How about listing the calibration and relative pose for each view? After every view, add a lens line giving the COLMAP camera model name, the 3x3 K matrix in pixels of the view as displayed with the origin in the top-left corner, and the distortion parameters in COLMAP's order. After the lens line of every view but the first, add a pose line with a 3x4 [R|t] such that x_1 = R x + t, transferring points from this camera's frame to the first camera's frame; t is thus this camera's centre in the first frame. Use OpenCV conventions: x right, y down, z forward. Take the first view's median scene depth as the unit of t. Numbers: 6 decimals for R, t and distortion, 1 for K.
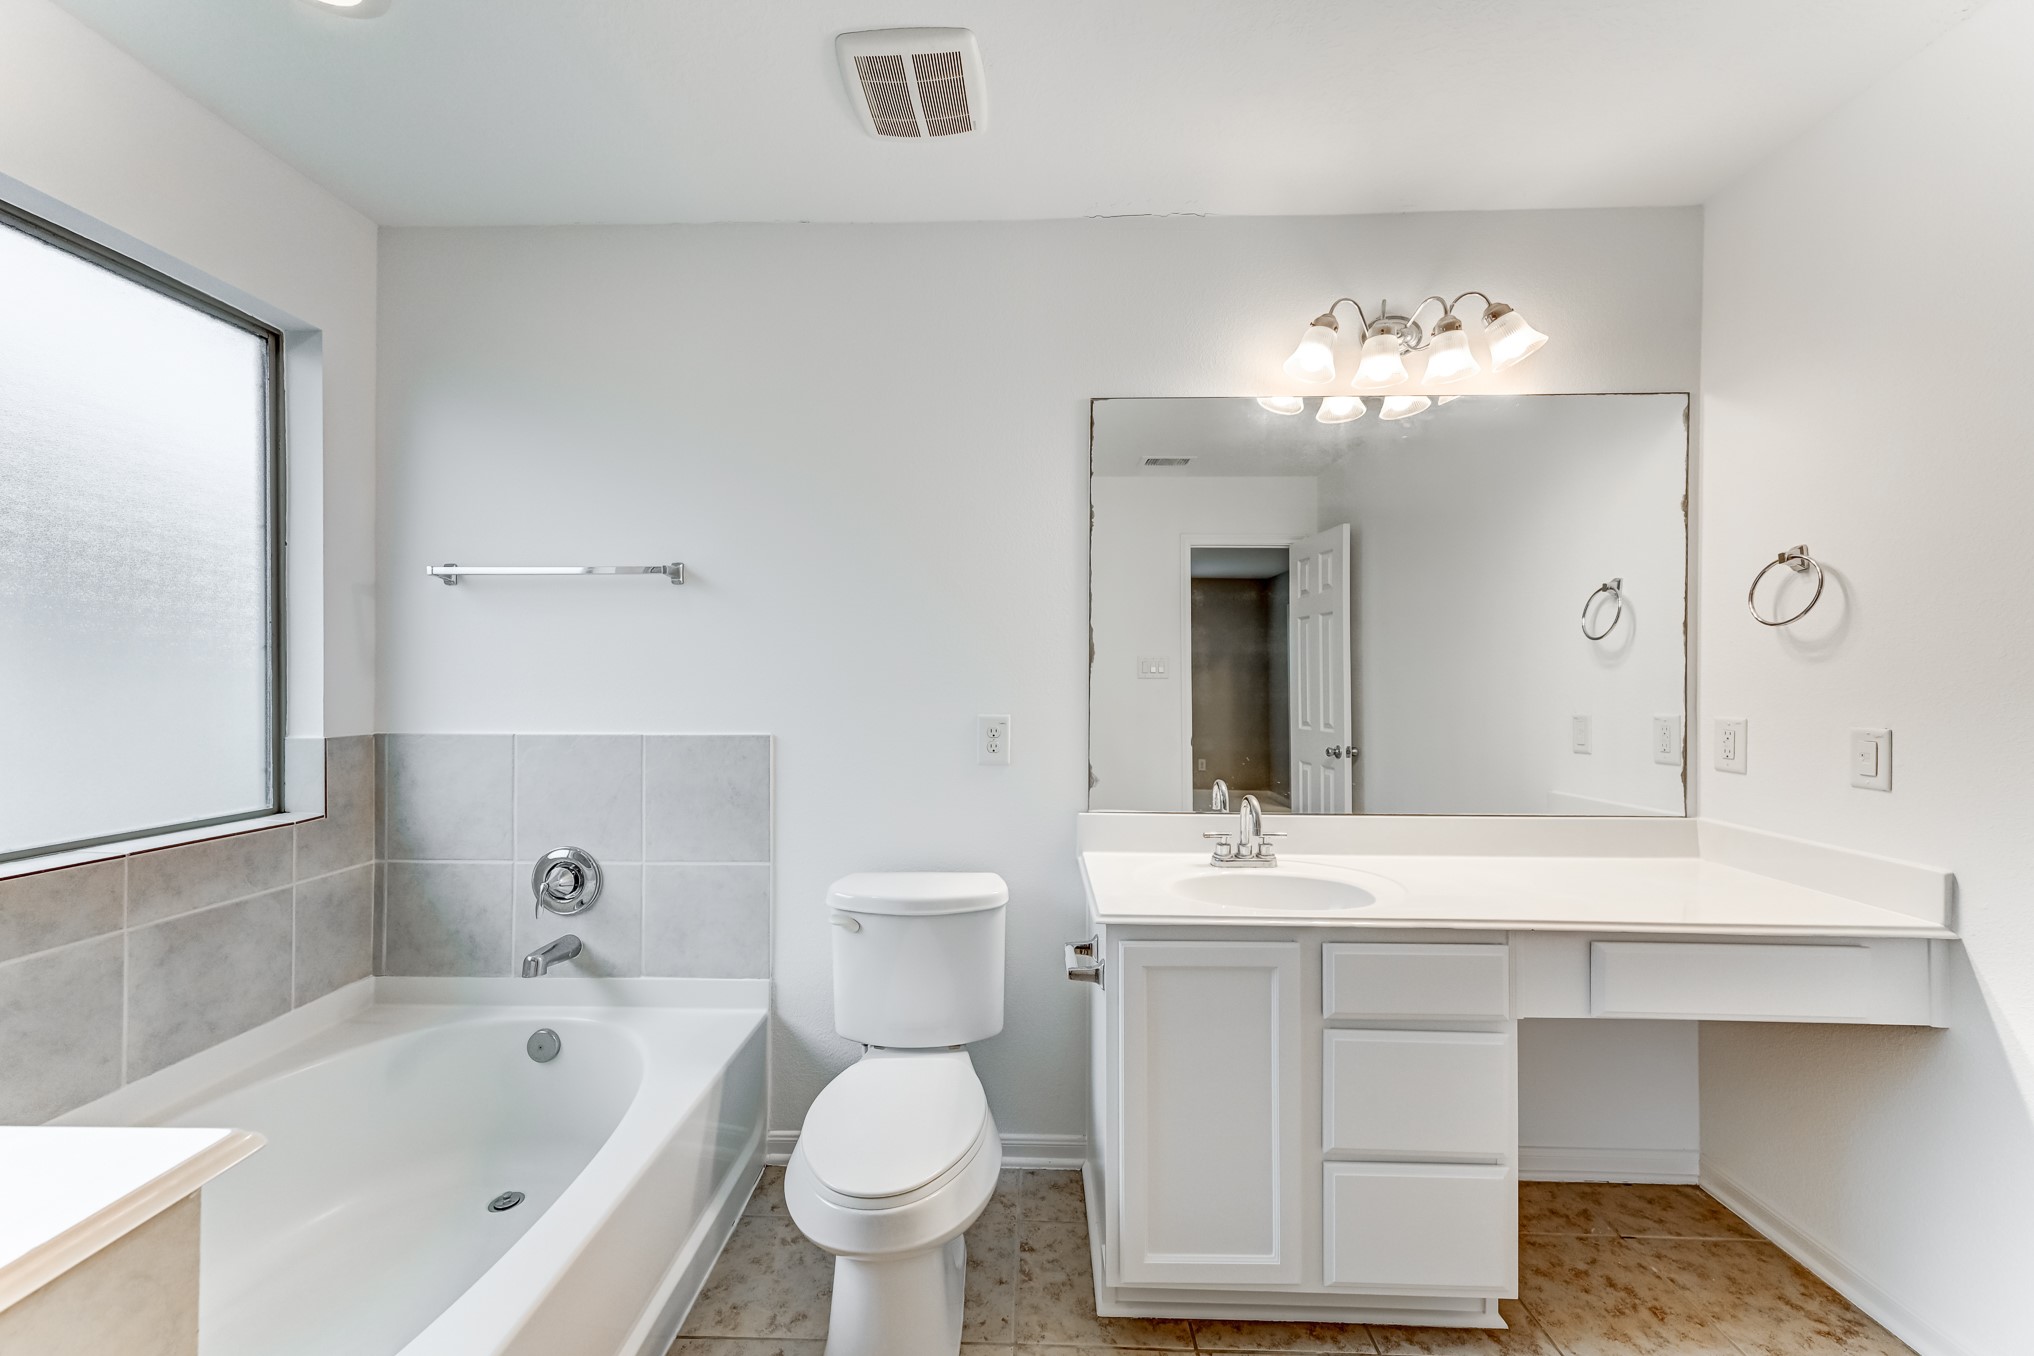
lens RADIAL K [[807.3, 0, 1006.5], [0, 807.3, 677.9], [0, 0, 1]] dist [0.005454, -0.000031]
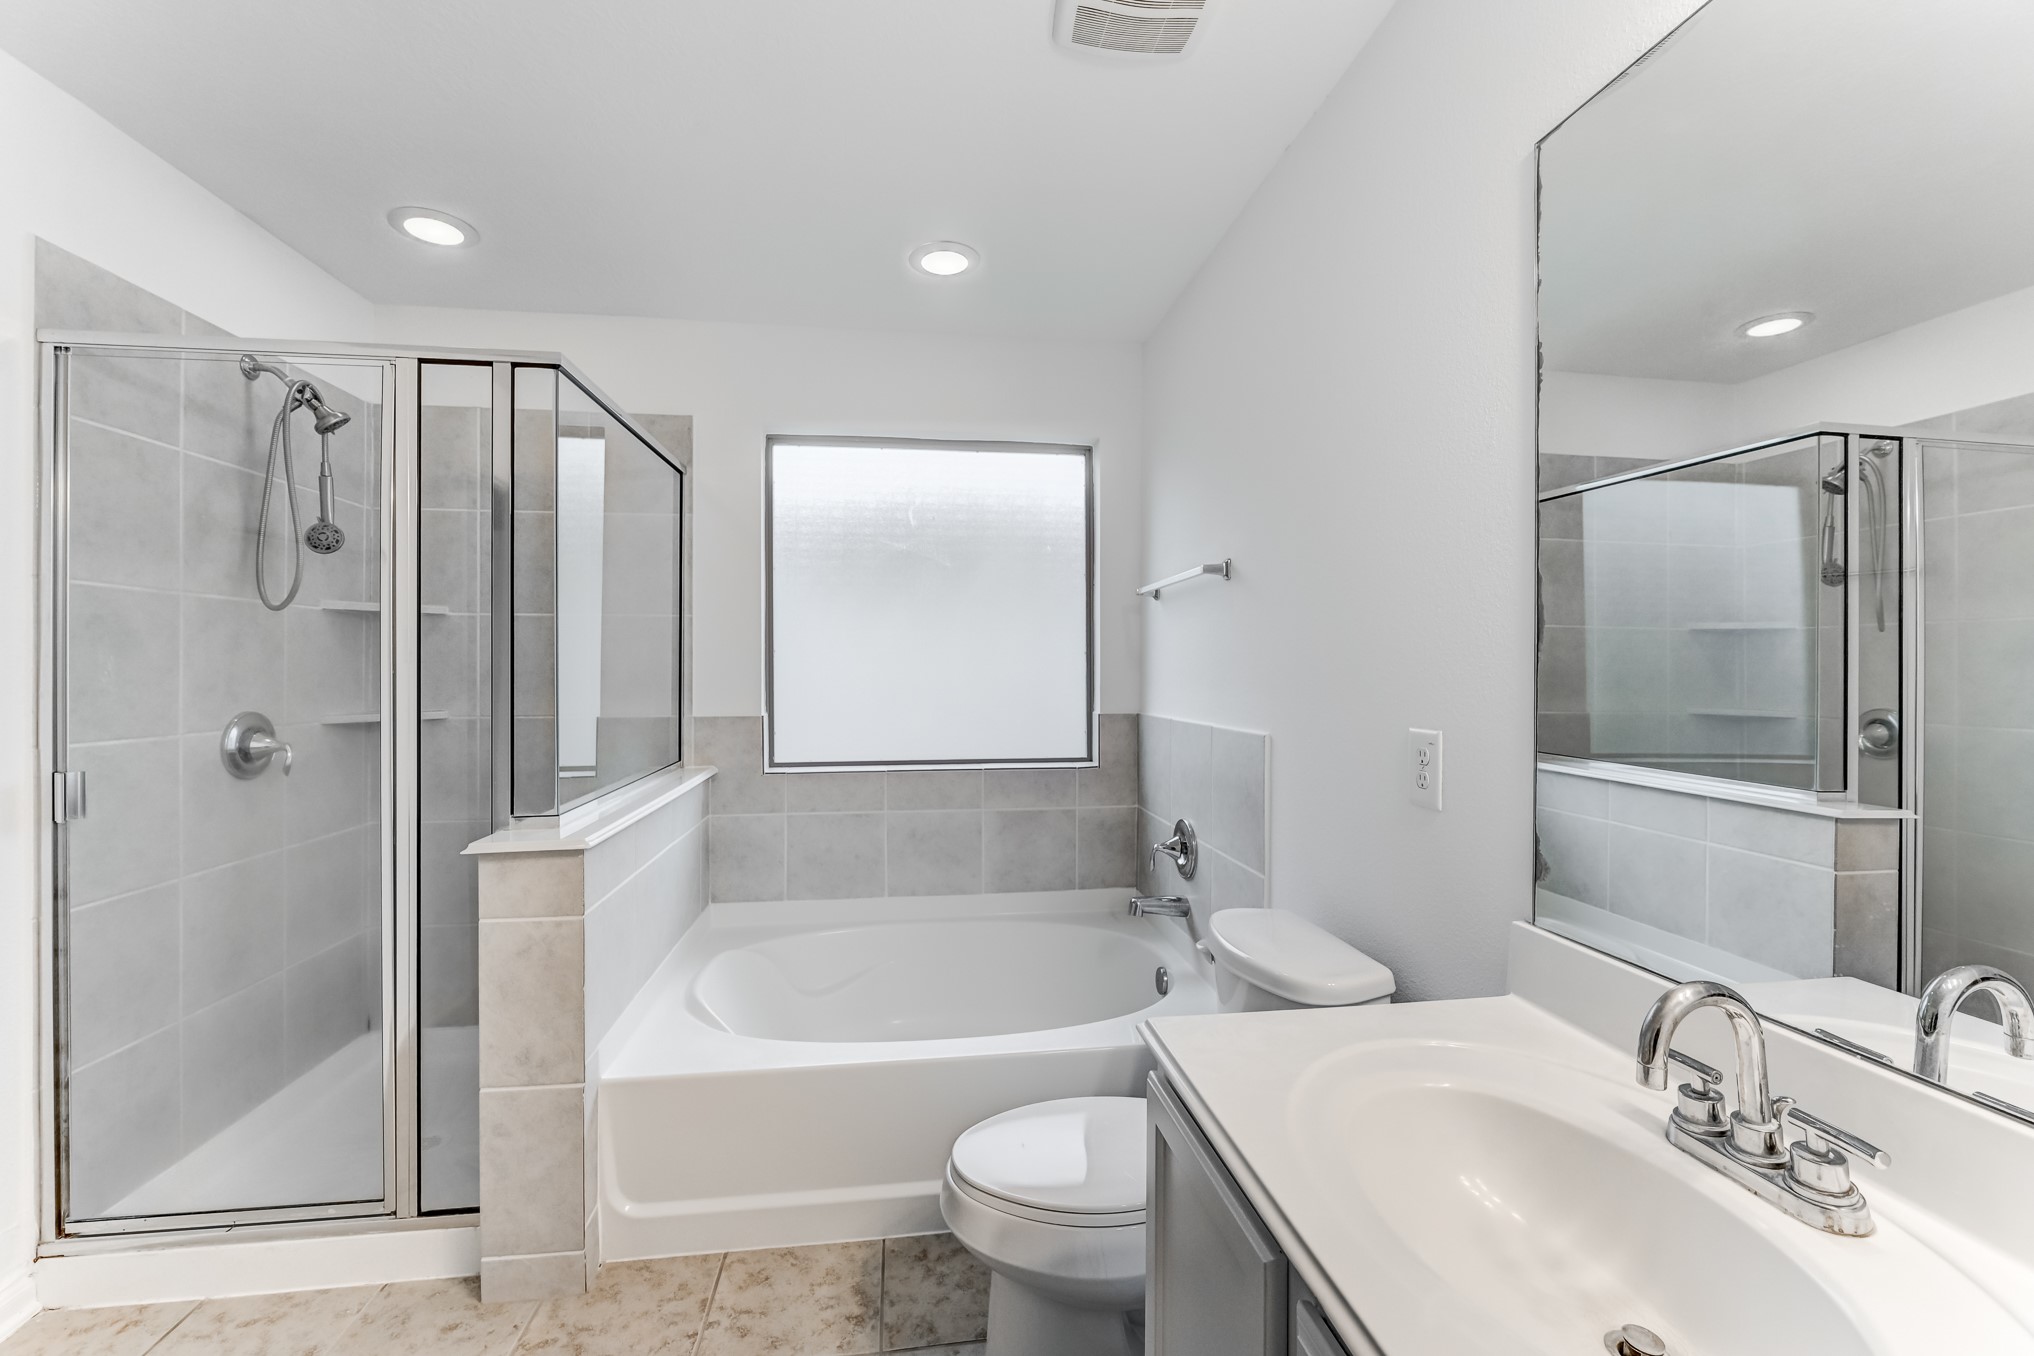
lens RADIAL K [[807.3, 0, 1006.1], [0, 807.3, 673.1], [0, 0, 1]] dist [0.005454, -0.000031]
pose [[0.173234, -0.002440, -0.984878, 0.568557], [-0.004246, 0.999986, -0.003224, 0.004885], [0.984872, 0.004741, 0.173221, 0.569219]]
